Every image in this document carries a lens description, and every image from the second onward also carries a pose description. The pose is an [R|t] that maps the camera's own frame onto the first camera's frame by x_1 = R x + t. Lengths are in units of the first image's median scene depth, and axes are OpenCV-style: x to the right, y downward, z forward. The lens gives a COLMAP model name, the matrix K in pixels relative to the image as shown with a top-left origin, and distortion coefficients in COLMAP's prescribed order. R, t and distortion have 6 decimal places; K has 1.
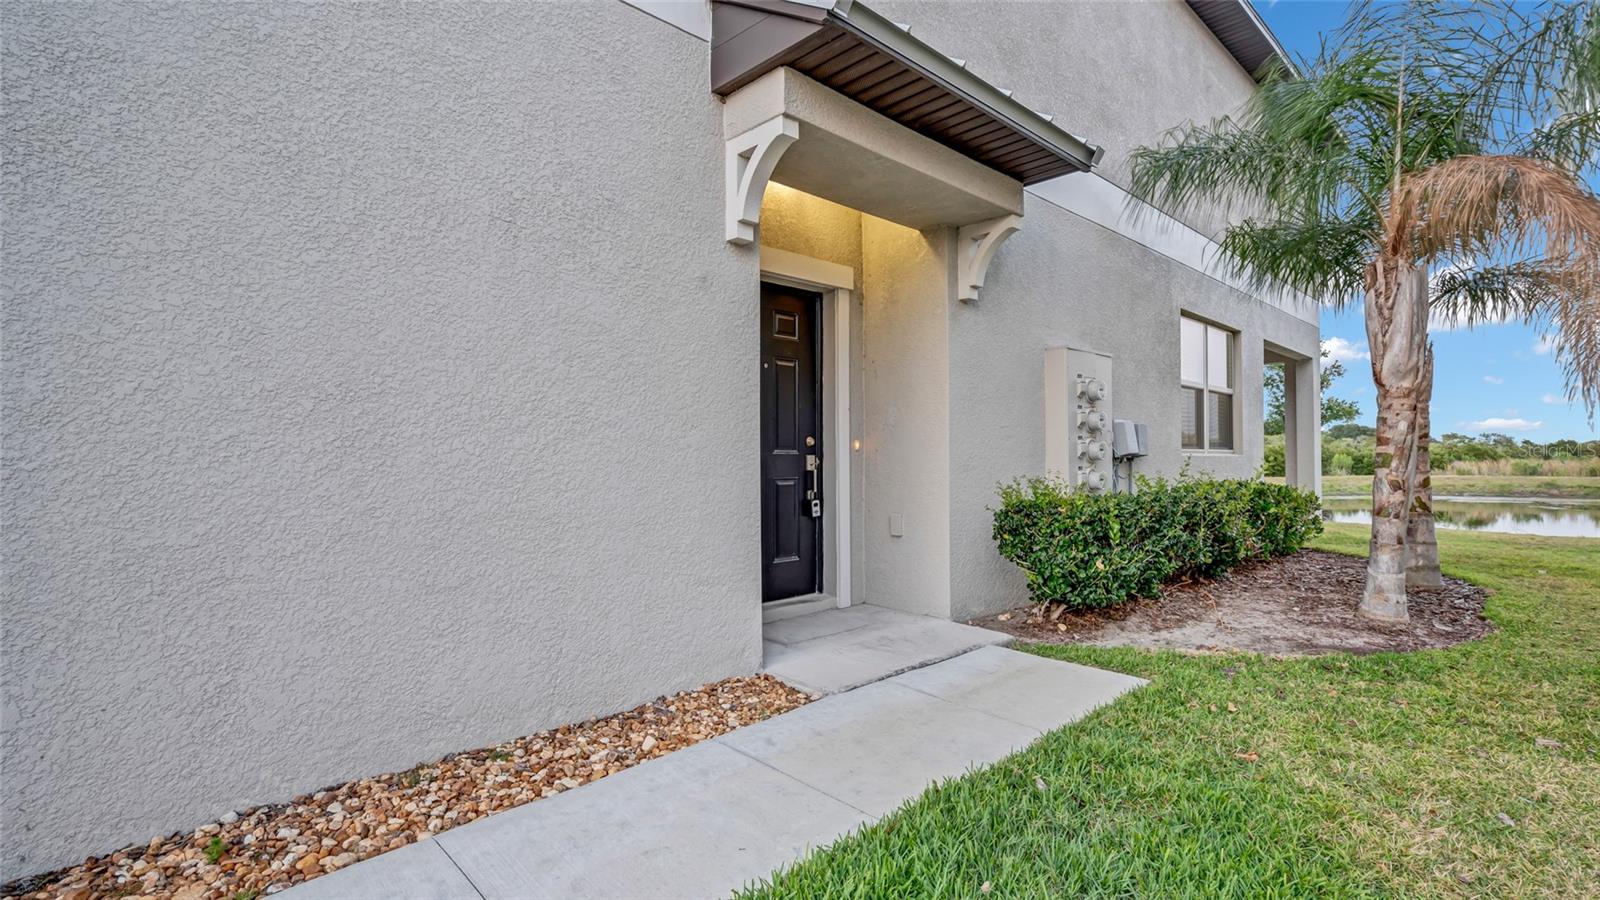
lens RADIAL K [[744.1, 0, 800.0], [0, 744.1, 450.0], [0, 0, 1]] dist [-0.000246, 0.000570]
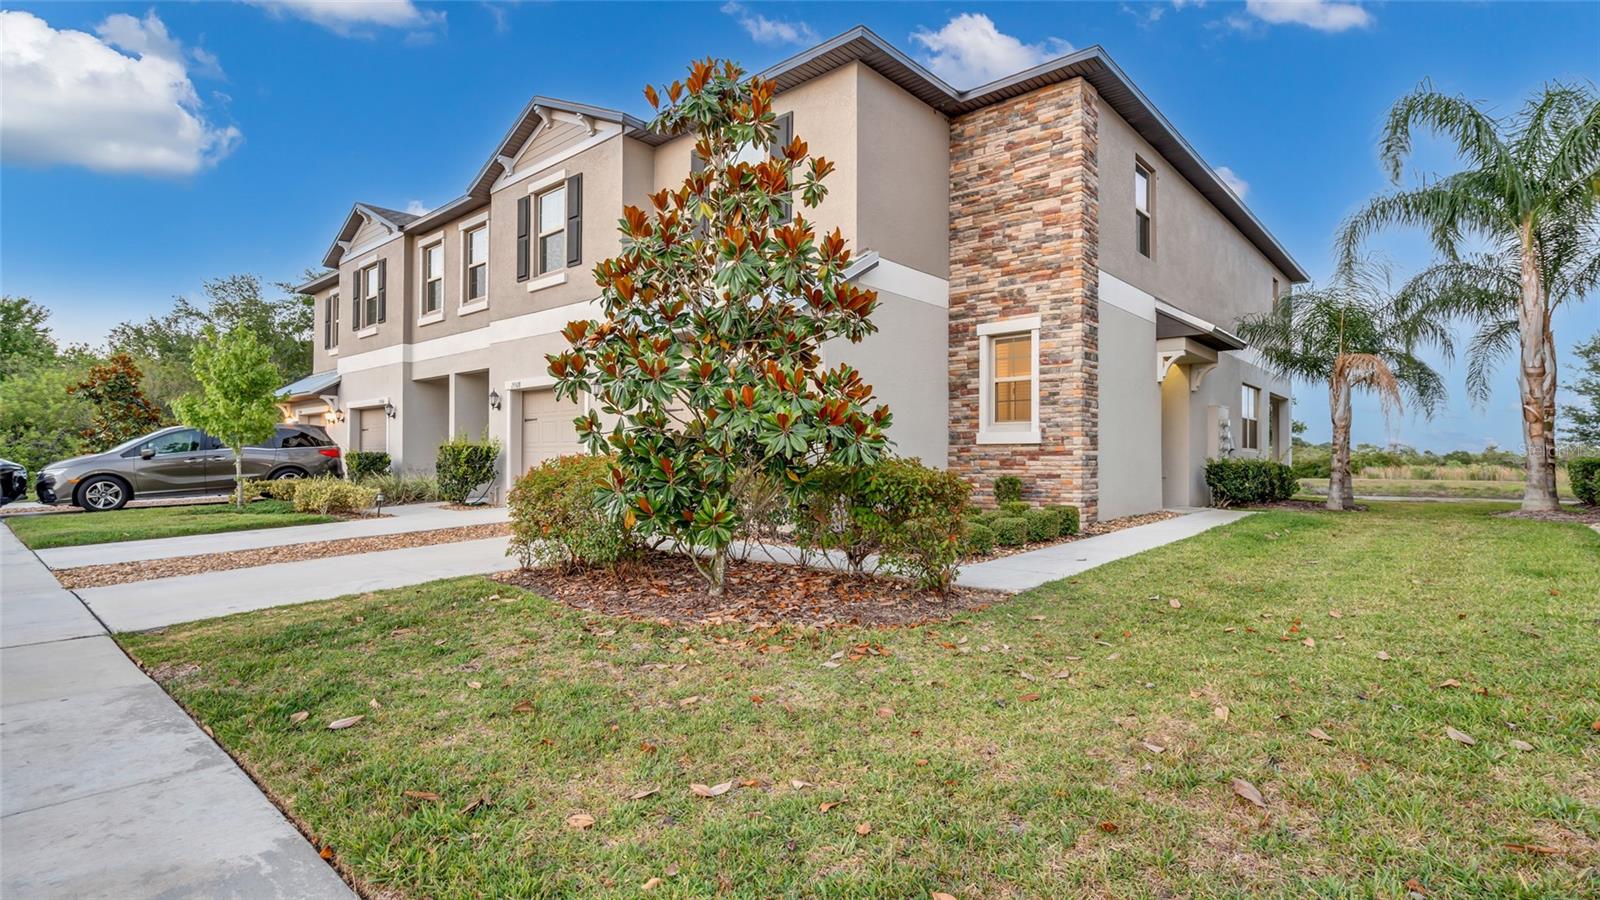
lens RADIAL K [[771.4, 0, 800.0], [0, 771.4, 450.0], [0, 0, 1]] dist [-0.002632, -0.000388]
pose [[0.996189, 0.014244, 0.086052, -1.401824], [-0.014194, 0.999899, -0.001196, 0.038738], [-0.086061, -0.000030, 0.996290, -1.631800]]
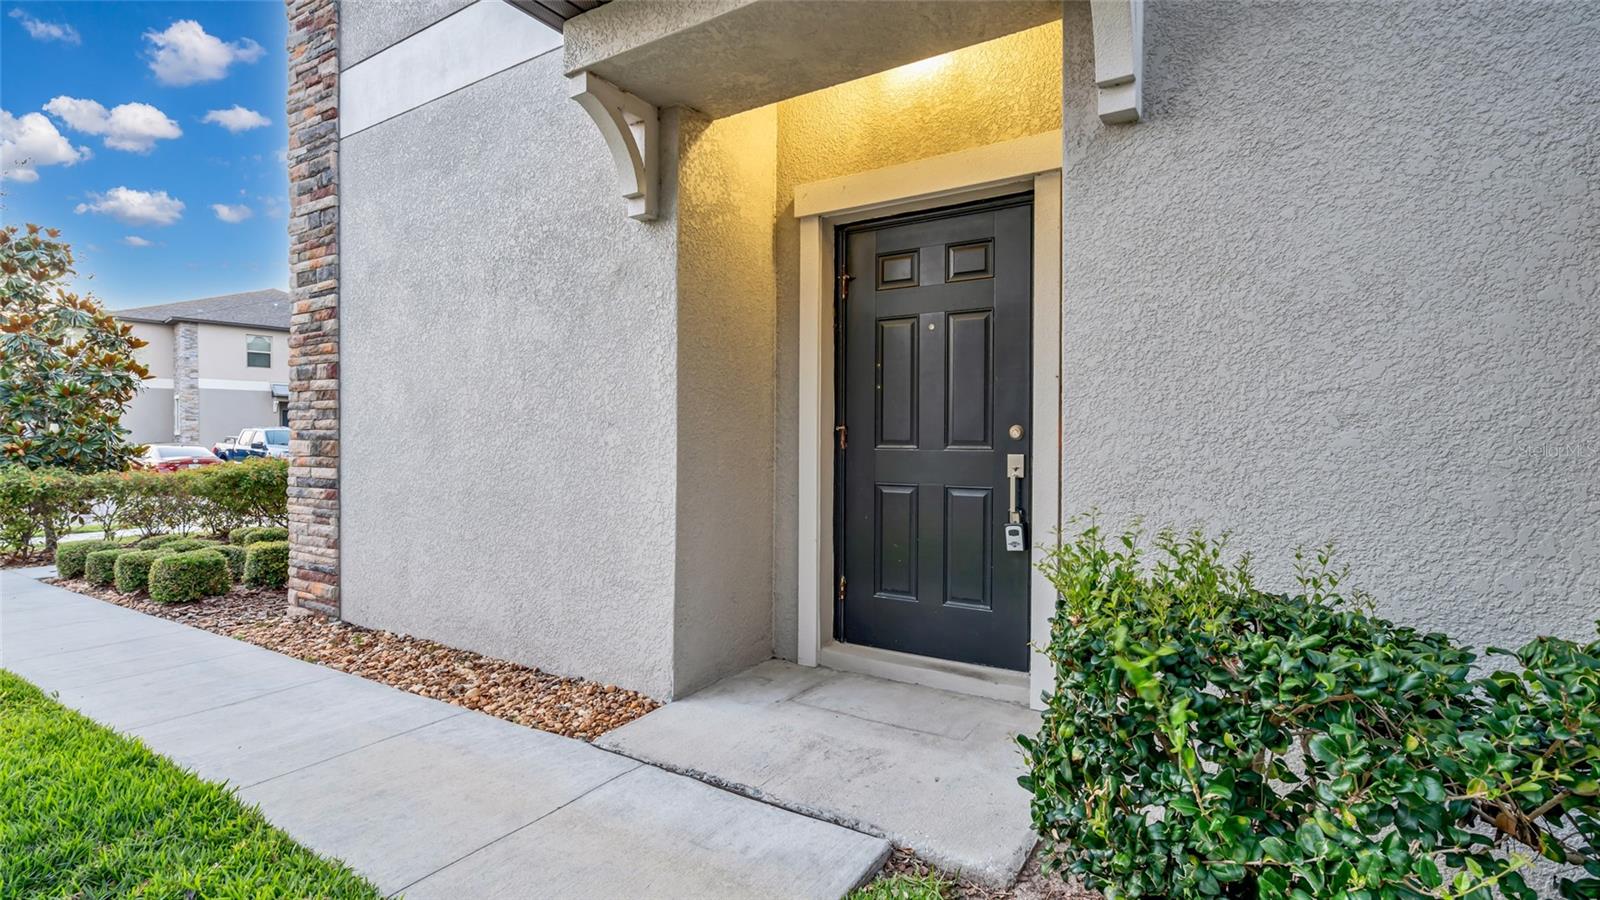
lens RADIAL K [[744.1, 0, 800.0], [0, 744.1, 450.0], [0, 0, 1]] dist [-0.000246, 0.000570]
pose [[0.235004, 0.017713, -0.971833, 0.588754], [0.006659, 0.999781, 0.019833, -0.010242], [0.971972, -0.011132, 0.234835, 0.673608]]
